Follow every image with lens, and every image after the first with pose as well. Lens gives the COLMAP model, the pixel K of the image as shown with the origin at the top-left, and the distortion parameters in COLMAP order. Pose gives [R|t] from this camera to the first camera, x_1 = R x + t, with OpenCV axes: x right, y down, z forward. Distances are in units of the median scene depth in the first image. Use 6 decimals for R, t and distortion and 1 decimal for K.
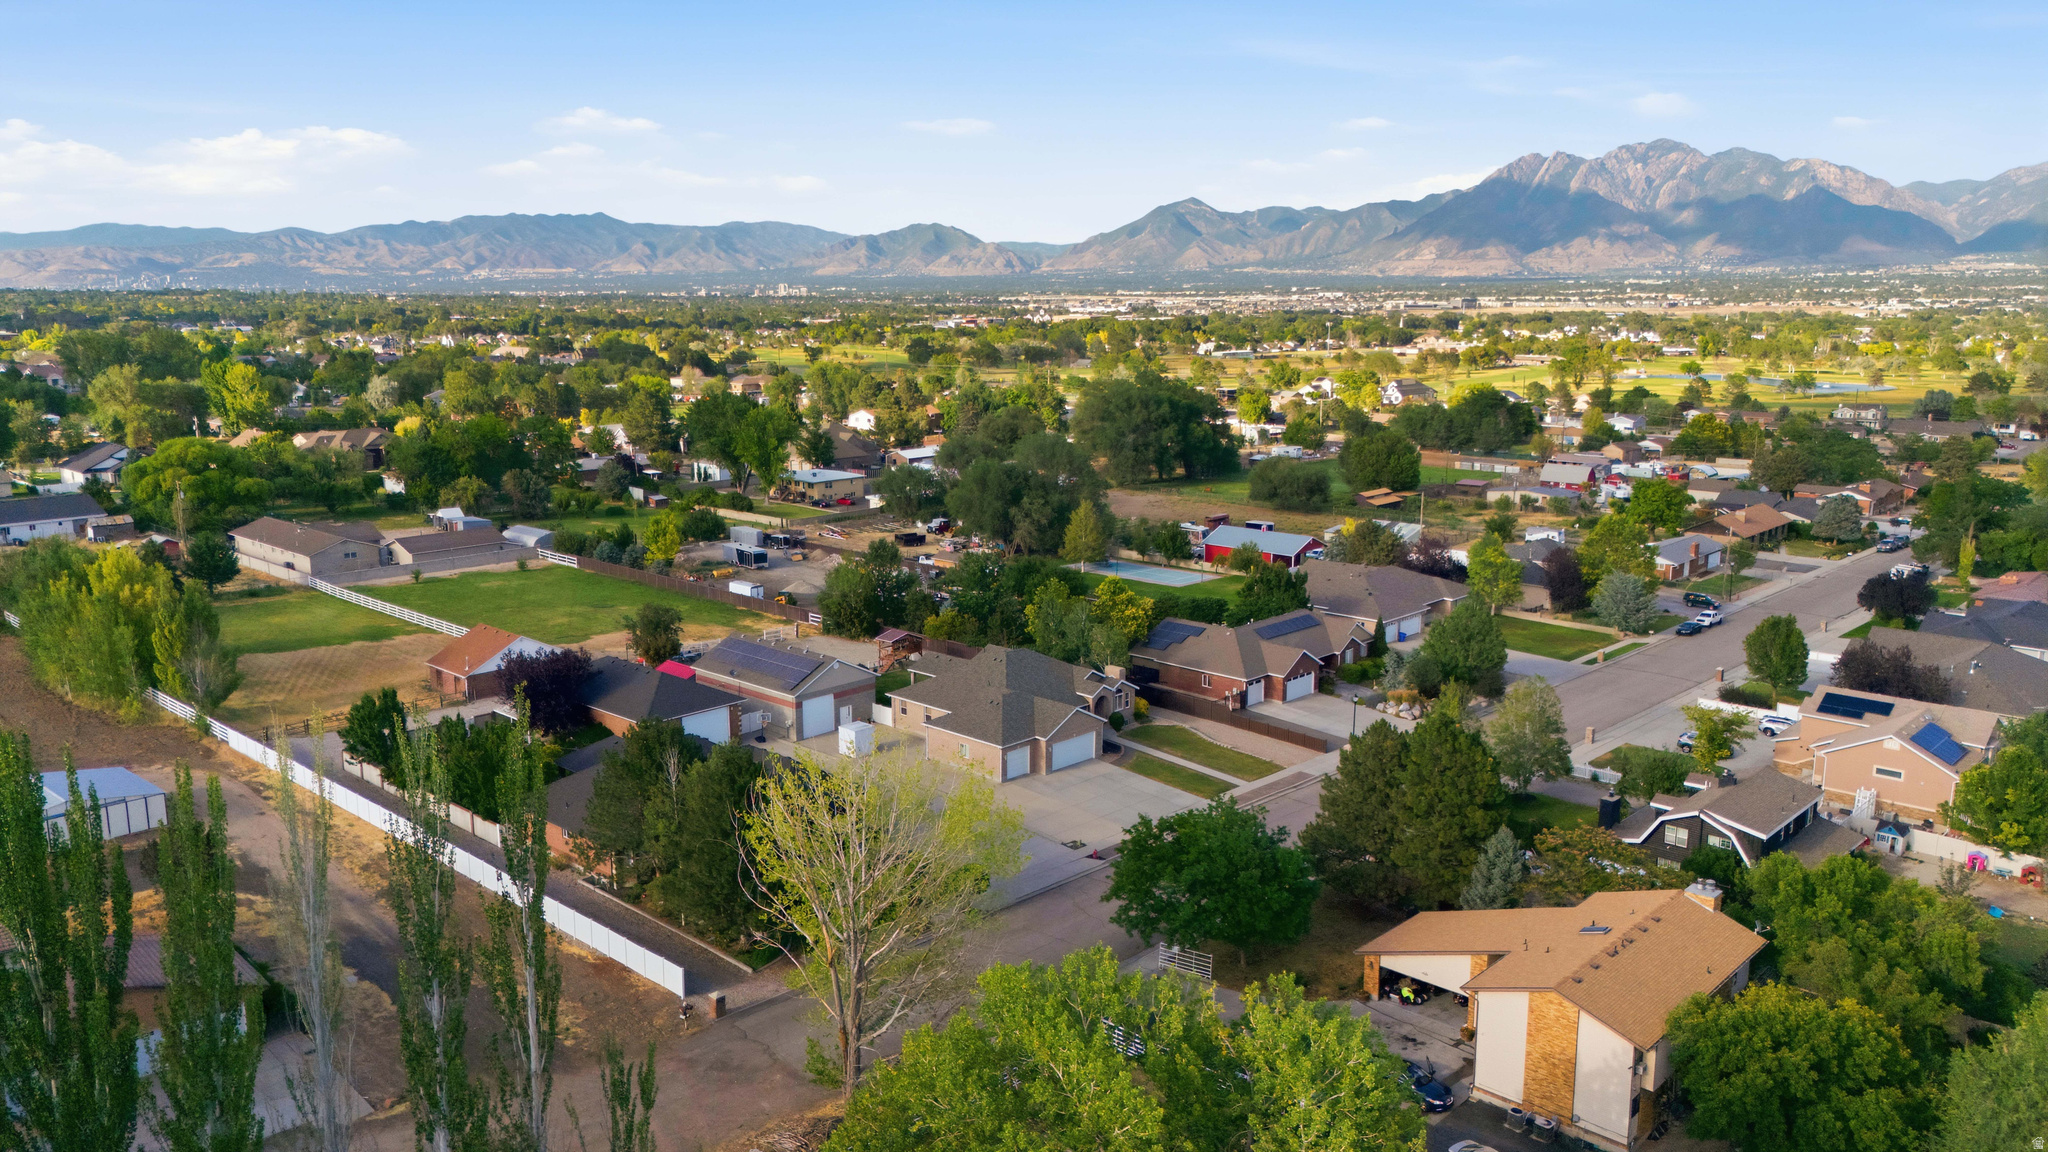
lens RADIAL K [[1496.0, 0, 1024.0], [0, 1496.0, 576.0], [0, 0, 1]] dist [0.095272, -0.125316]
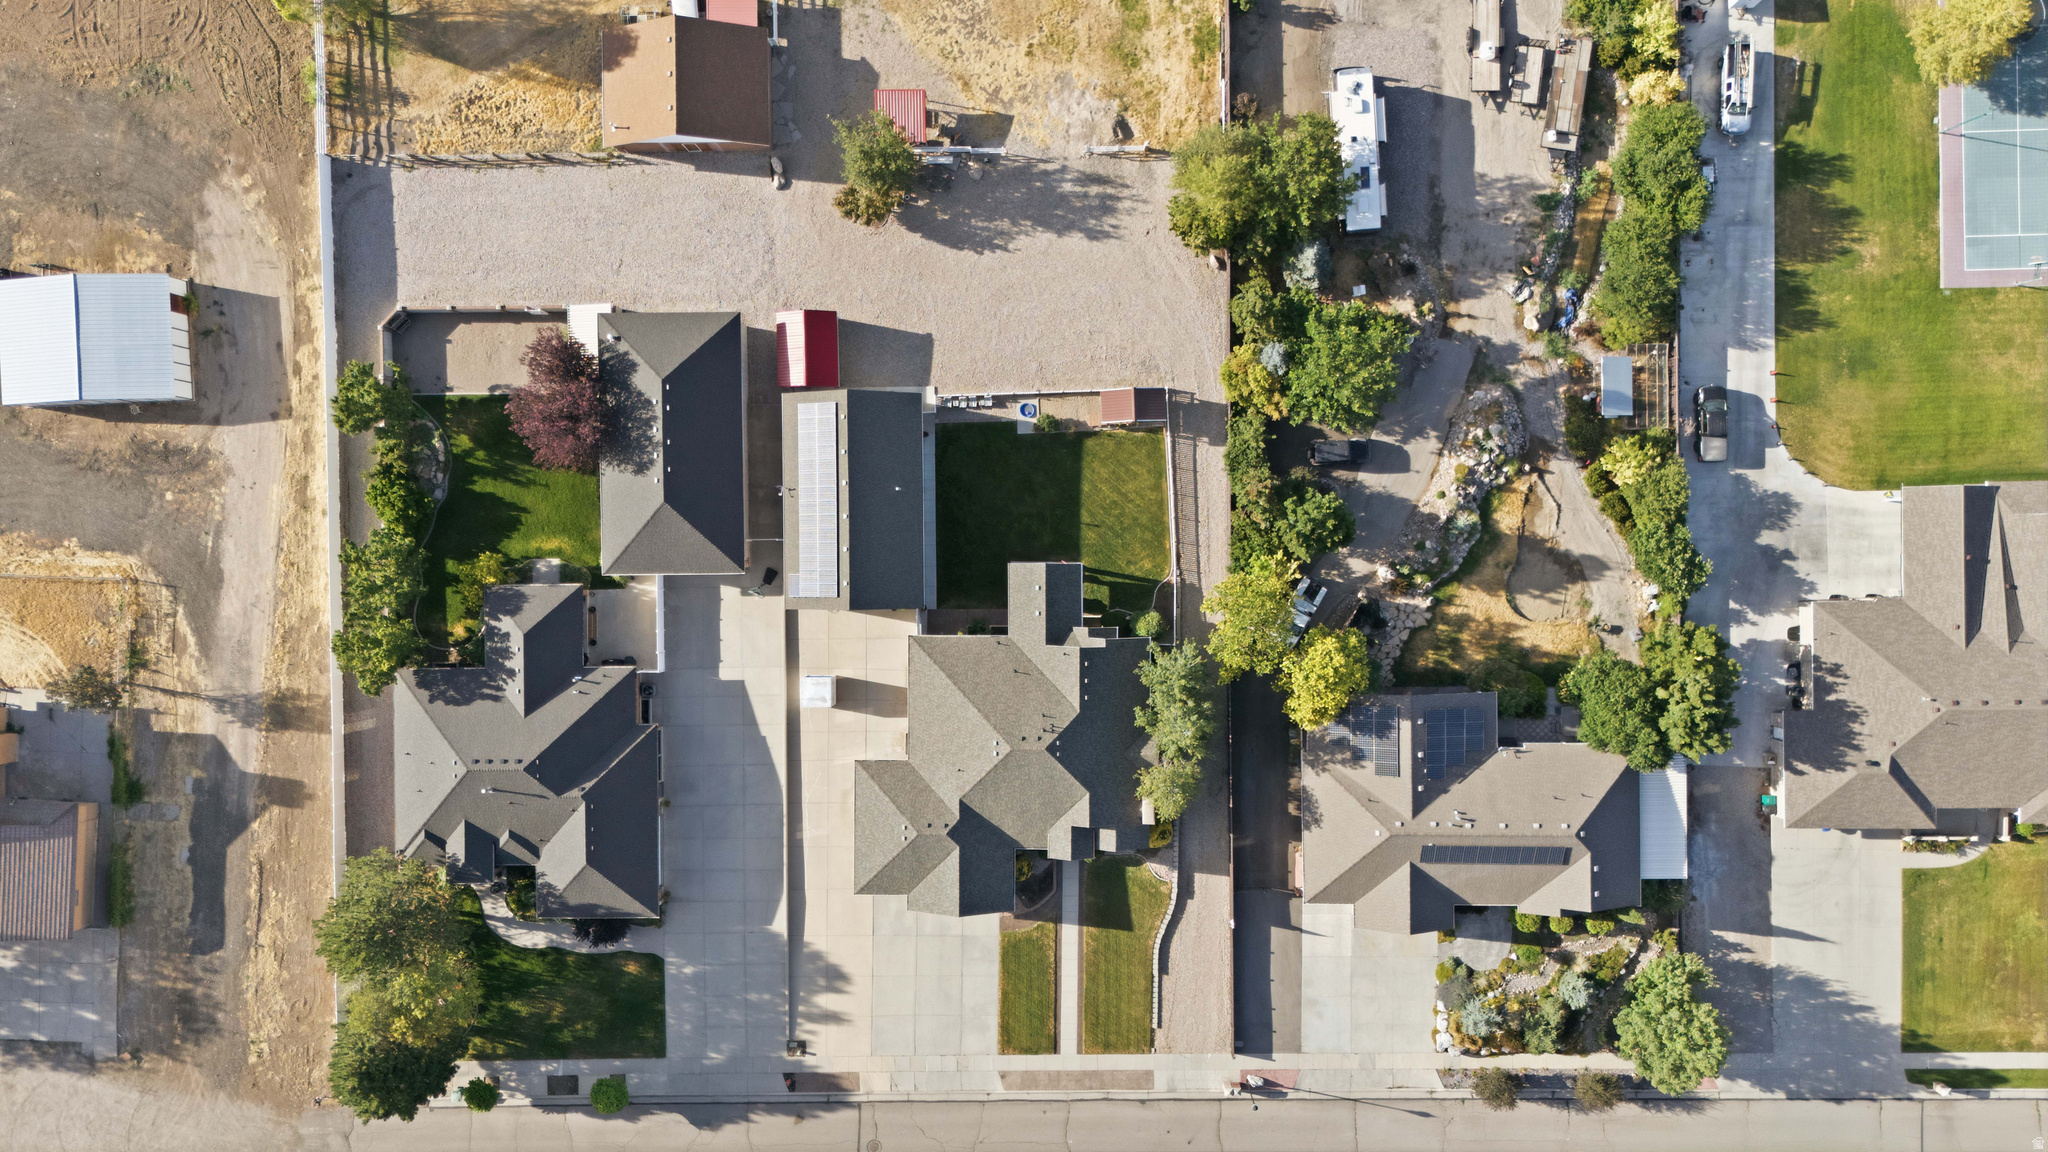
lens RADIAL K [[1499.8, 0, 1025.5], [0, 1499.8, 581.3], [0, 0, 1]] dist [0.073685, -0.080447]
pose [[0.691905, 0.721660, -0.021796, -0.048402], [-0.098582, 0.124337, 0.987331, -0.659237], [0.715227, -0.680990, 0.157172, 0.848310]]
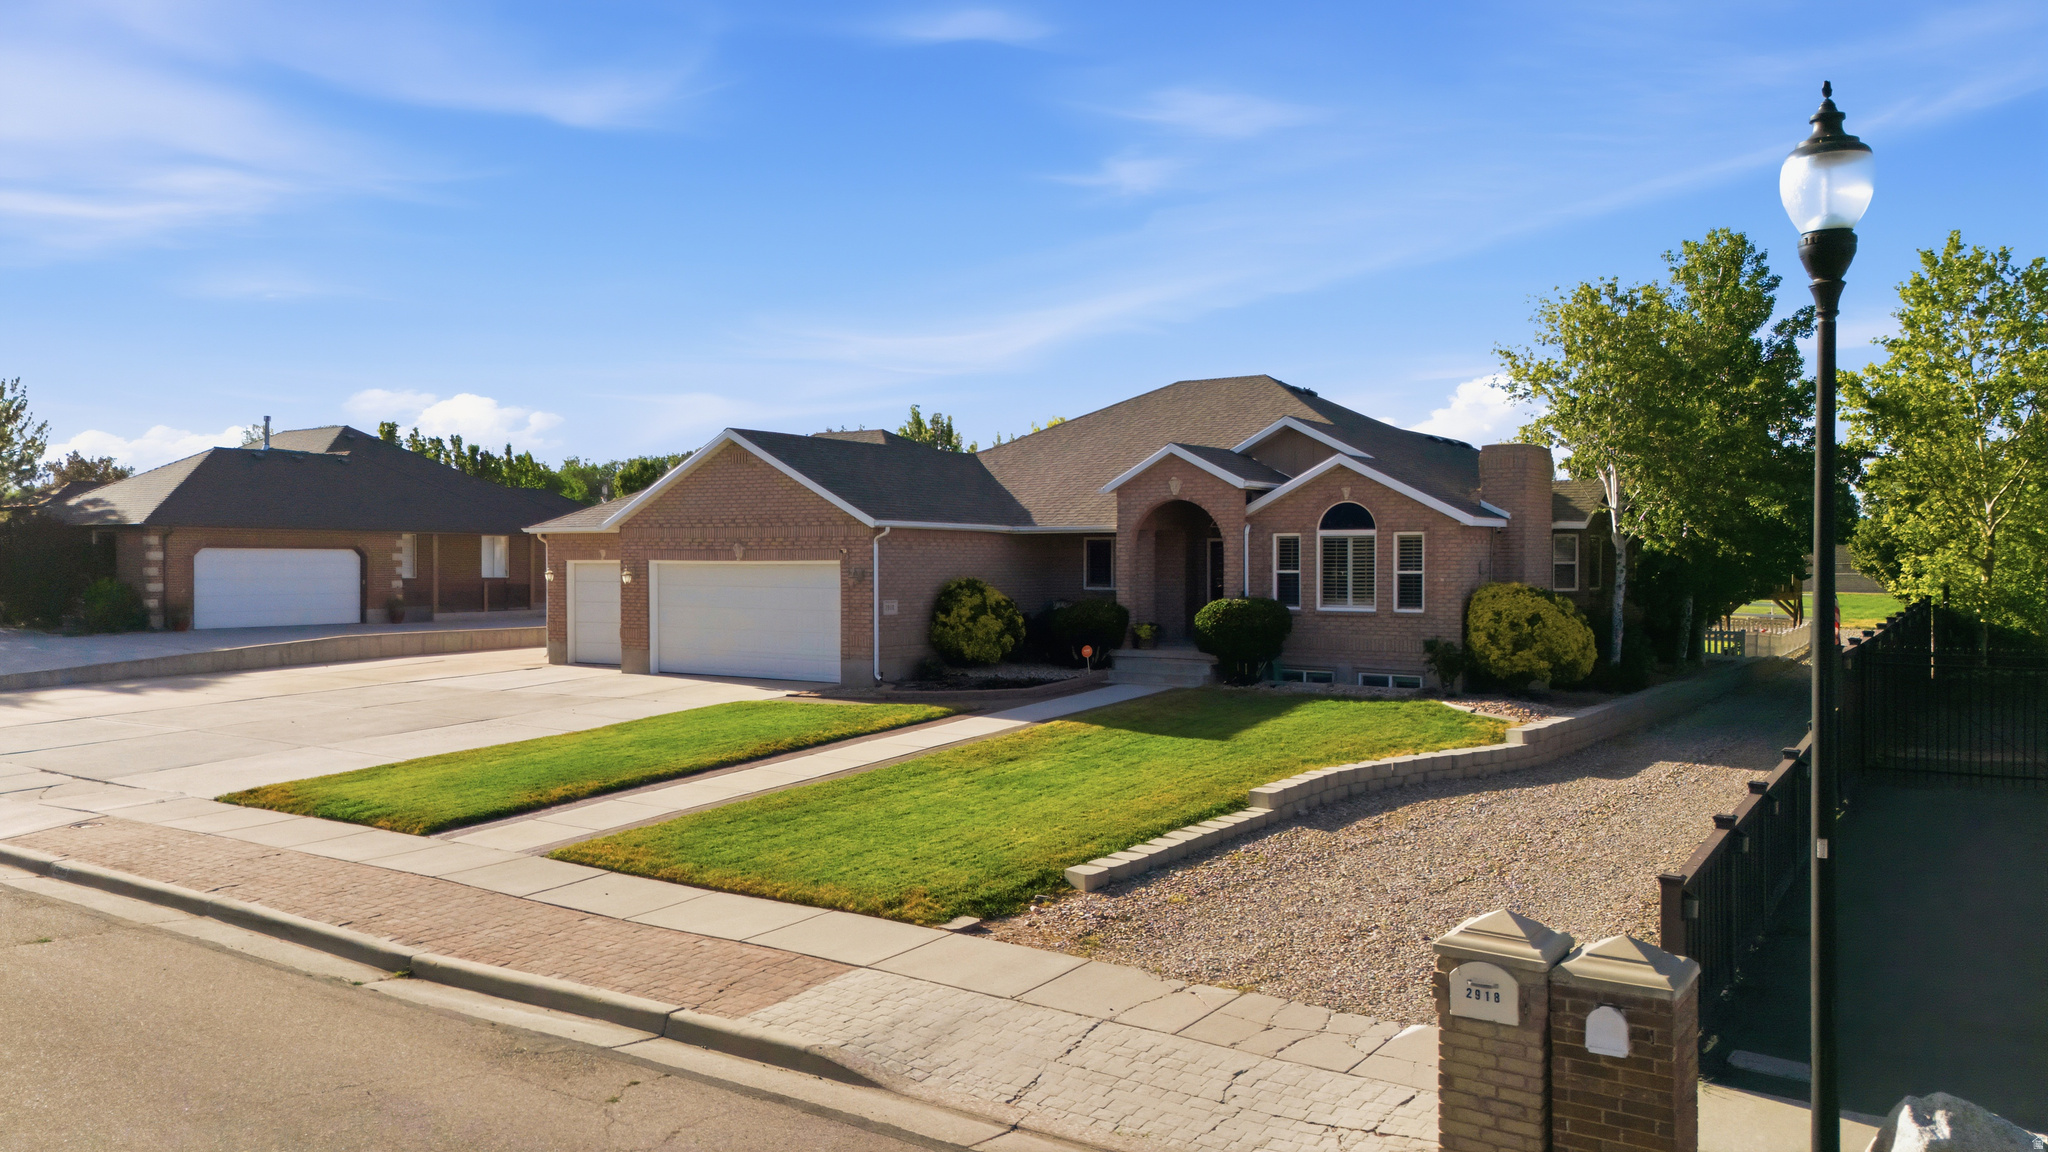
lens RADIAL K [[1499.8, 0, 1025.5], [0, 1499.8, 581.3], [0, 0, 1]] dist [0.073685, -0.080447]
pose [[0.171448, 0.014941, -0.985080, 0.235987], [-0.192952, 0.981030, -0.018703, 0.089120], [0.966113, 0.193280, 0.171078, 0.837525]]
